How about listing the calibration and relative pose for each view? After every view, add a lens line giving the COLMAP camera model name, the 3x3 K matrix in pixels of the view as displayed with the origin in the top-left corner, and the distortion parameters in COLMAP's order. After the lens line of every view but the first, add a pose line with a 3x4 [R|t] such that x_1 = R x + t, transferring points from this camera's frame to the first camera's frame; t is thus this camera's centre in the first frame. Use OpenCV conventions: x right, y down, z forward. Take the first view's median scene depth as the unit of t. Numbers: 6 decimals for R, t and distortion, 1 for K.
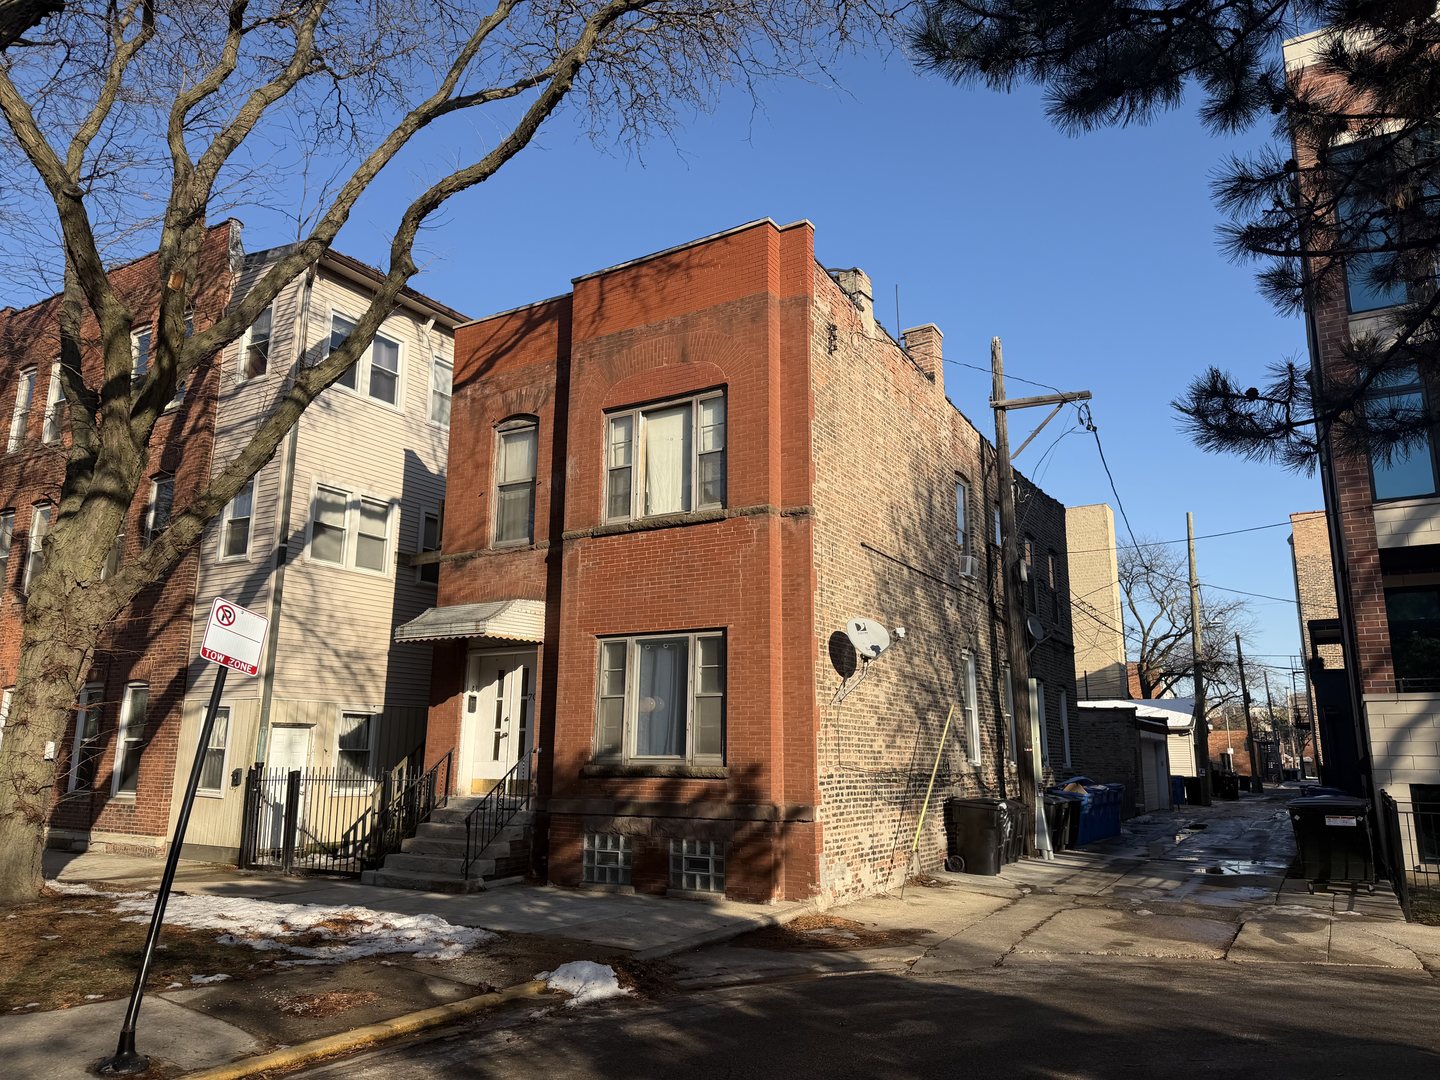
lens RADIAL K [[999.4, 0, 724.0], [0, 999.4, 539.2], [0, 0, 1]] dist [0.082871, -0.105774]
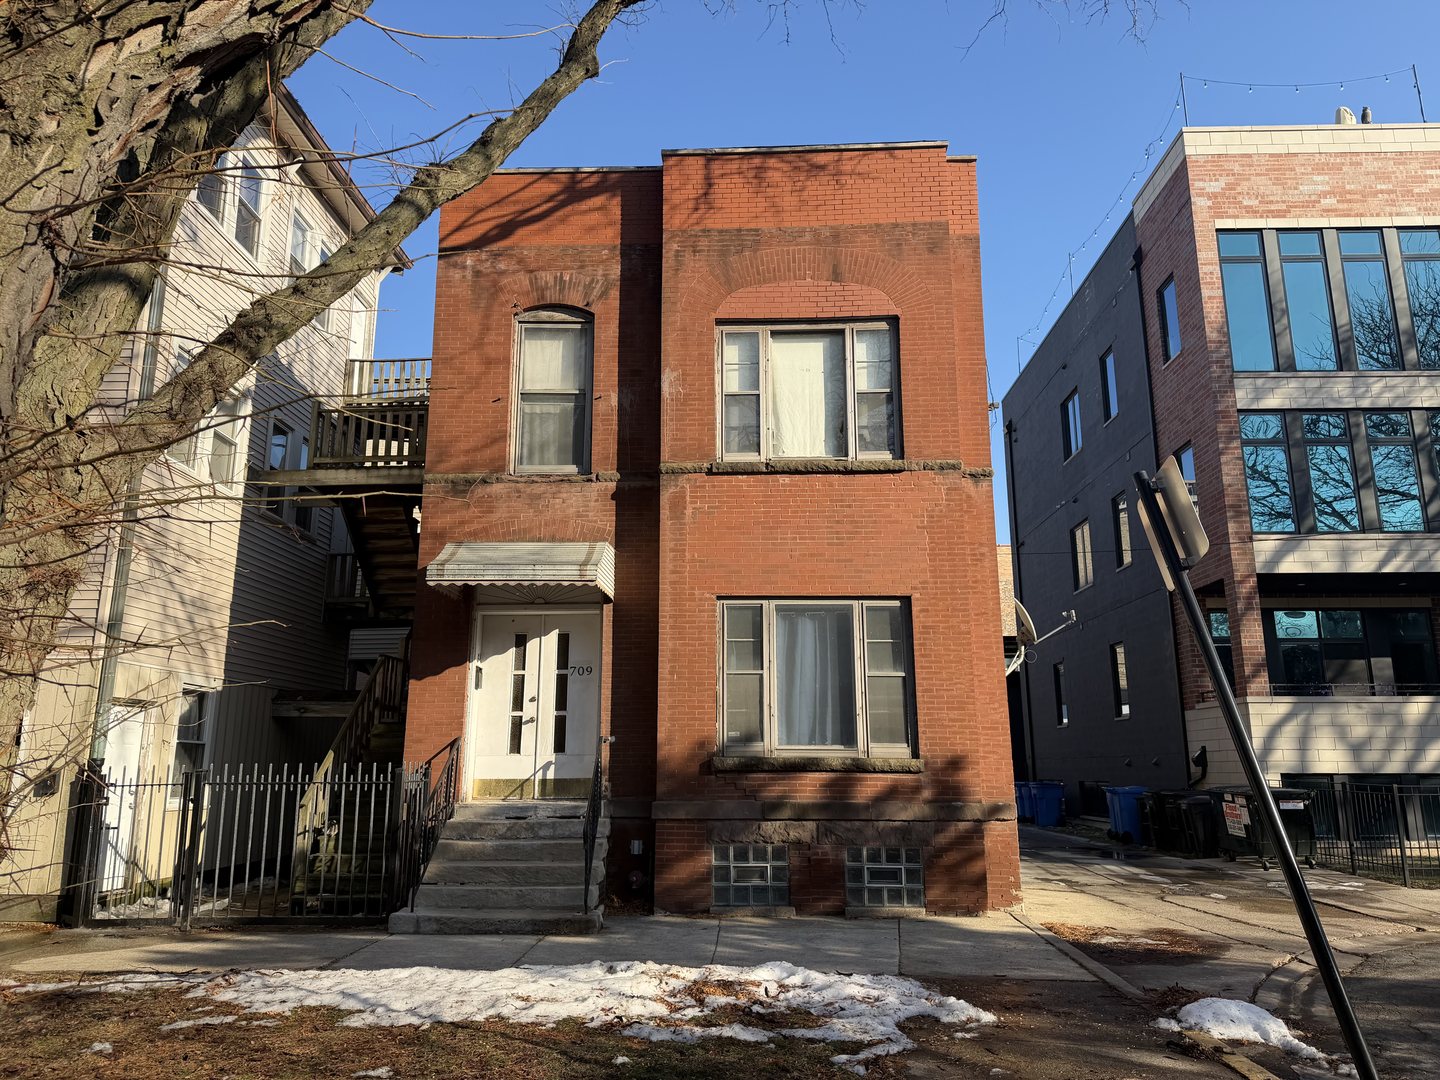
lens RADIAL K [[999.4, 0, 725.1], [0, 999.4, 540.7], [0, 0, 1]] dist [0.082871, -0.105774]
pose [[0.873527, 0.100621, 0.476263, -0.464777], [-0.098627, 0.994694, -0.029256, 0.068731], [-0.476680, -0.021416, 0.878816, 0.272351]]
